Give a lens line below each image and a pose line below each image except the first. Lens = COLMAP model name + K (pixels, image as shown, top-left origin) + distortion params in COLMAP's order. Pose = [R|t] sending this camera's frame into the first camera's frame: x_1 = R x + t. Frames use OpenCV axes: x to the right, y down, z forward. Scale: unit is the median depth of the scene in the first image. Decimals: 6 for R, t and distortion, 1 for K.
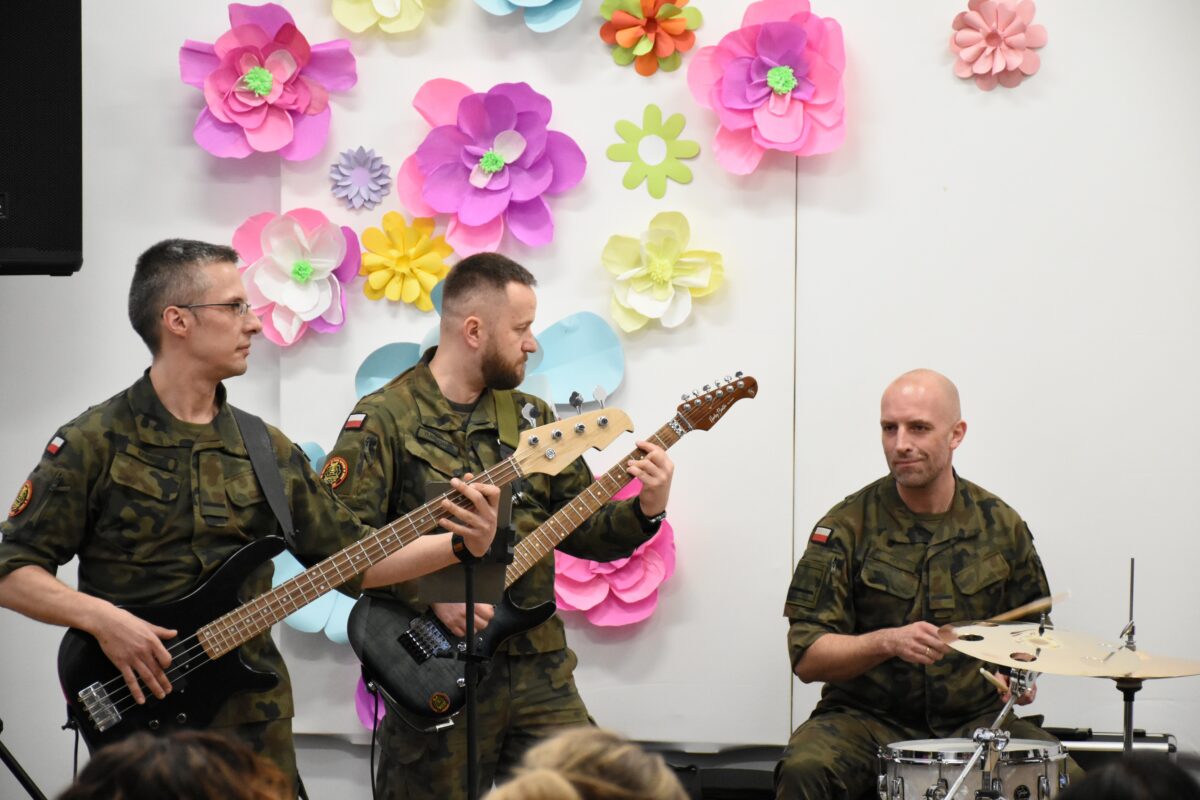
lens RADIAL K [[4749.5, 0, 595.6], [0, 4749.5, 398.3], [0, 0, 1]] dist [0.088028, 0.000000]
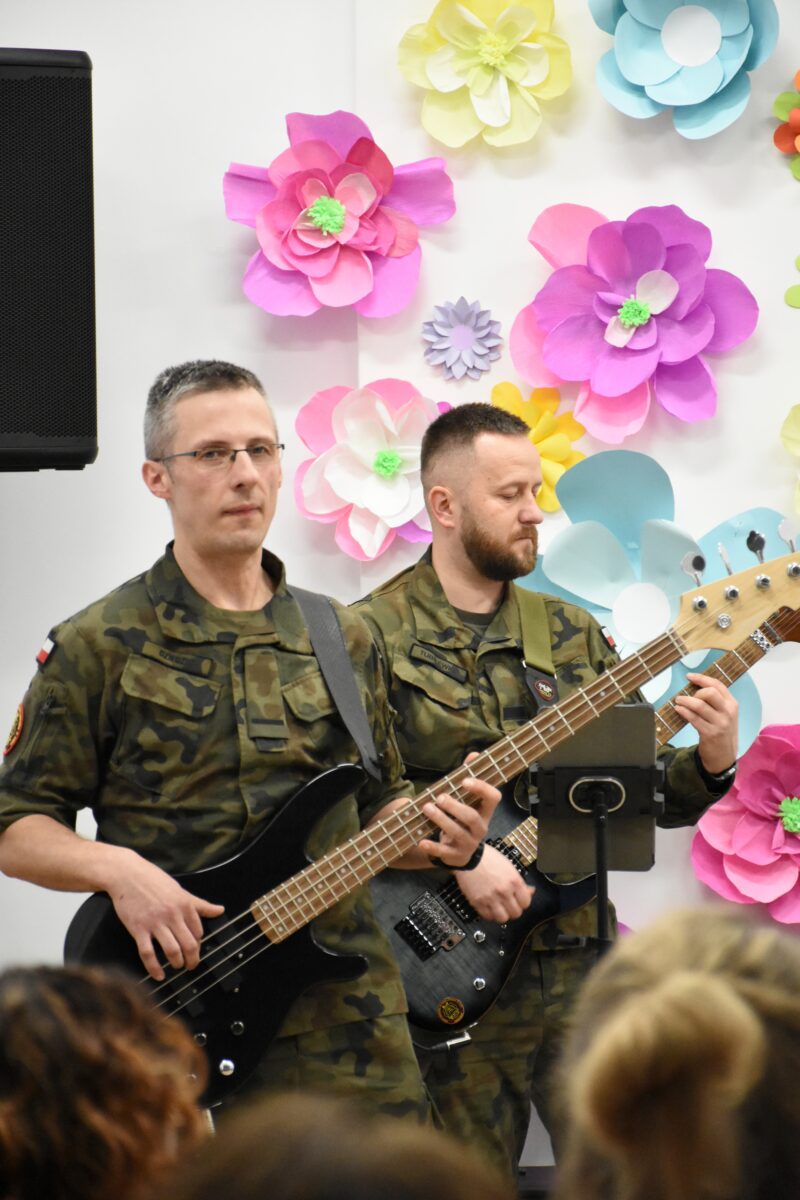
lens RADIAL K [[5142.6, 0, 400.1], [0, 5142.6, 600.7], [0, 0, 1]] dist [0.156810, 0.000000]
pose [[0.998007, -0.018233, -0.060409, -0.010253], [0.016260, 0.999324, -0.032983, 0.022921], [0.060970, 0.031935, 0.997629, 0.176678]]
